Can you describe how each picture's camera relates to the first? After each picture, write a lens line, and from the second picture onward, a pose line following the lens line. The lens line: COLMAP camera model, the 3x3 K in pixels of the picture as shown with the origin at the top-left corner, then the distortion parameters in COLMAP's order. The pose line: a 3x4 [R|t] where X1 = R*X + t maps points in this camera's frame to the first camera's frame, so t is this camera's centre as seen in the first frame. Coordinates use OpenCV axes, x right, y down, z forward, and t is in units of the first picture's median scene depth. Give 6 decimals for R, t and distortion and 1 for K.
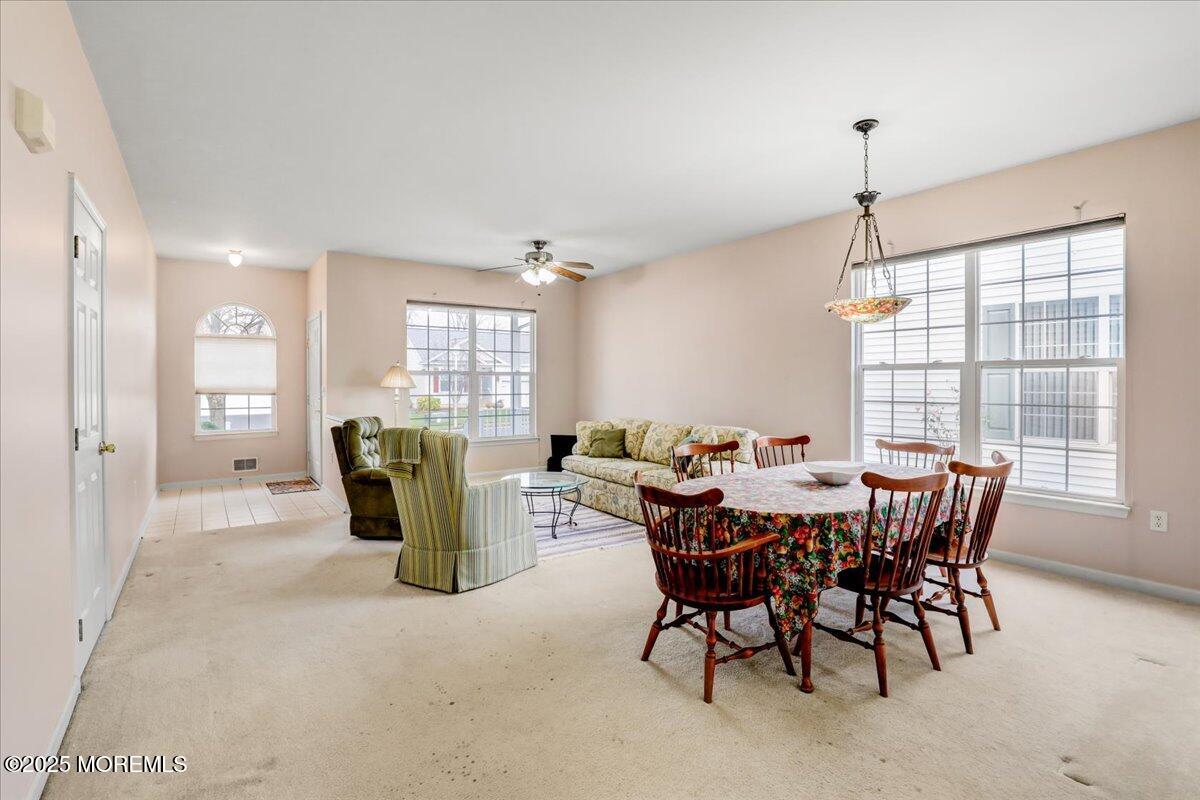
lens RADIAL K [[571.1, 0, 597.6], [0, 571.1, 381.9], [0, 0, 1]] dist [0.001778, -0.000336]
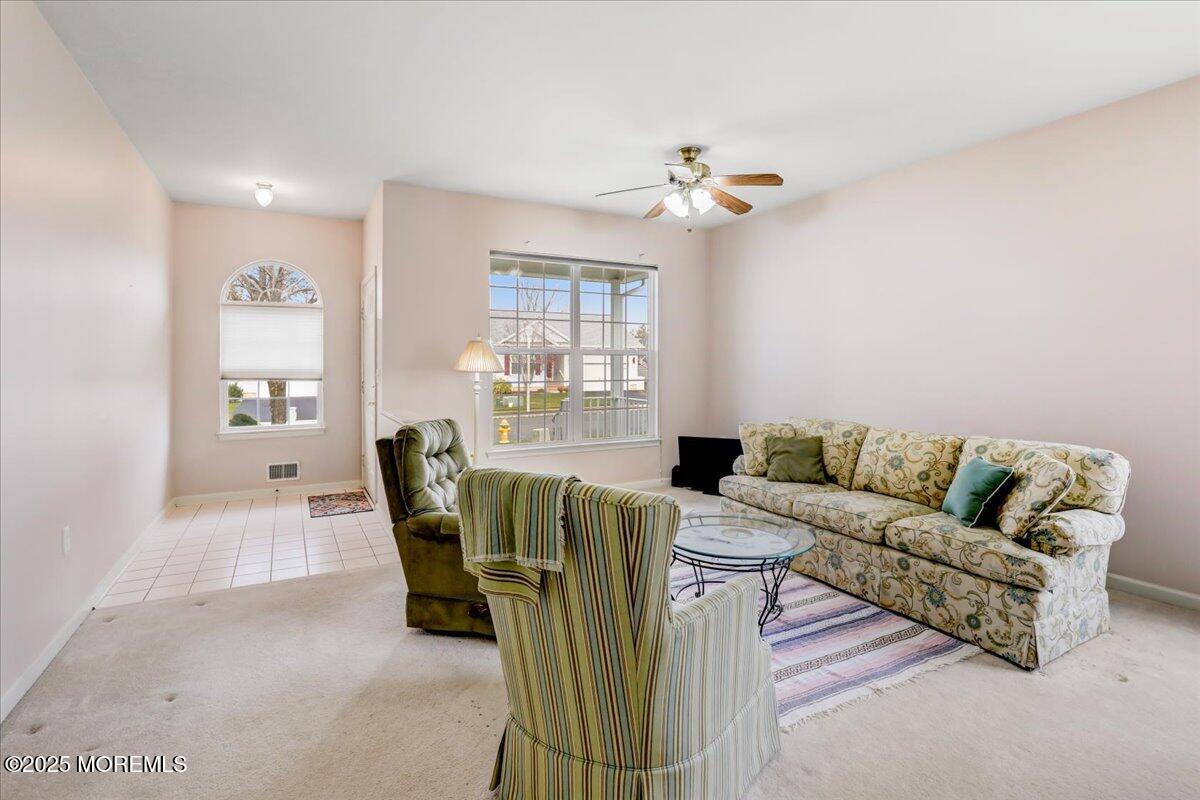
lens RADIAL K [[576.9, 0, 600.2], [0, 576.9, 364.7], [0, 0, 1]] dist [0.000075, -0.000147]
pose [[0.993967, 0.001197, -0.109675, -0.133328], [-0.001248, 0.999999, -0.000402, 0.001815], [0.109675, 0.000536, 0.993967, 0.337439]]
